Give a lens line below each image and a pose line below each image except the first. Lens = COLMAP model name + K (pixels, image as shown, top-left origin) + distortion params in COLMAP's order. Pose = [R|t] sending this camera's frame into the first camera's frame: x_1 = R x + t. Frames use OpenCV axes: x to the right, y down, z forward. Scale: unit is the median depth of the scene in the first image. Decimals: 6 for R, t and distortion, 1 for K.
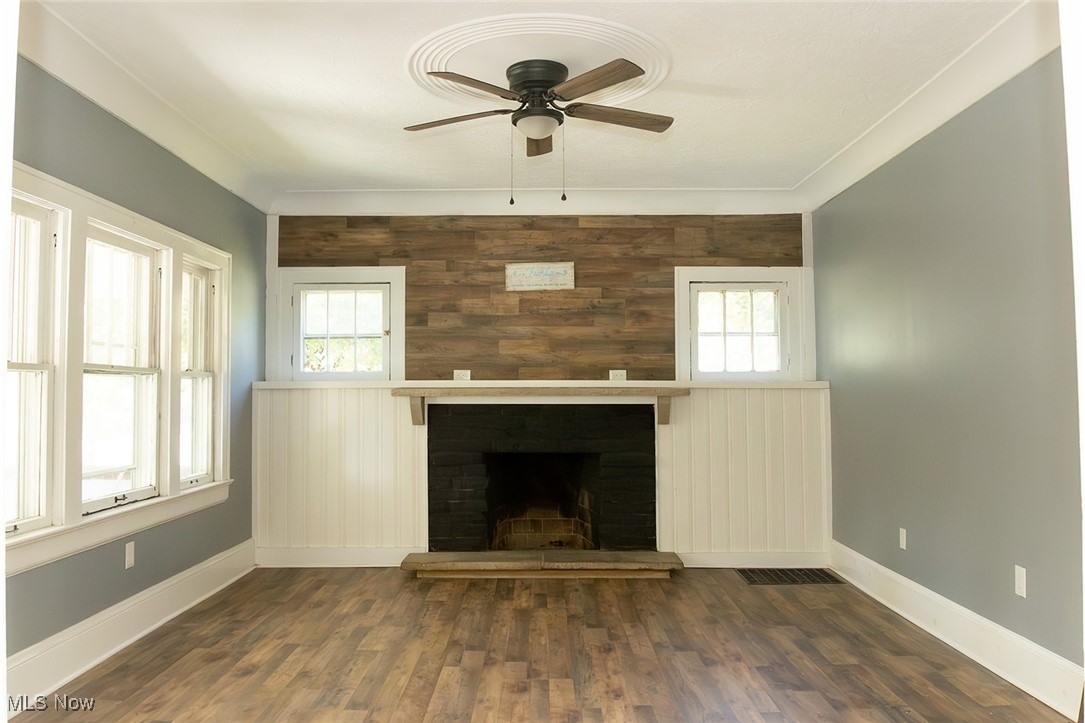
lens RADIAL K [[867.1, 0, 561.2], [0, 867.1, 357.1], [0, 0, 1]] dist [-0.038834, -0.004754]
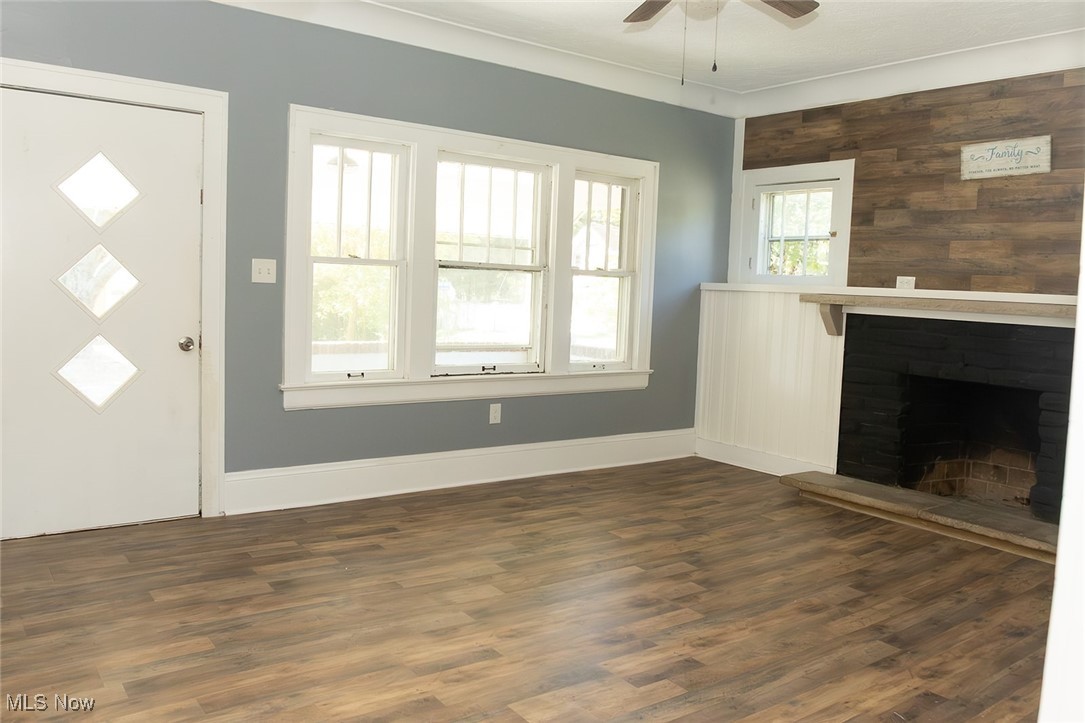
lens RADIAL K [[867.1, 0, 561.2], [0, 867.1, 357.1], [0, 0, 1]] dist [-0.038834, -0.004754]
pose [[0.583193, 0.096968, -0.806525, 0.382935], [-0.010572, 0.993672, 0.111824, 0.002377], [0.812265, -0.056688, 0.580528, 0.224167]]
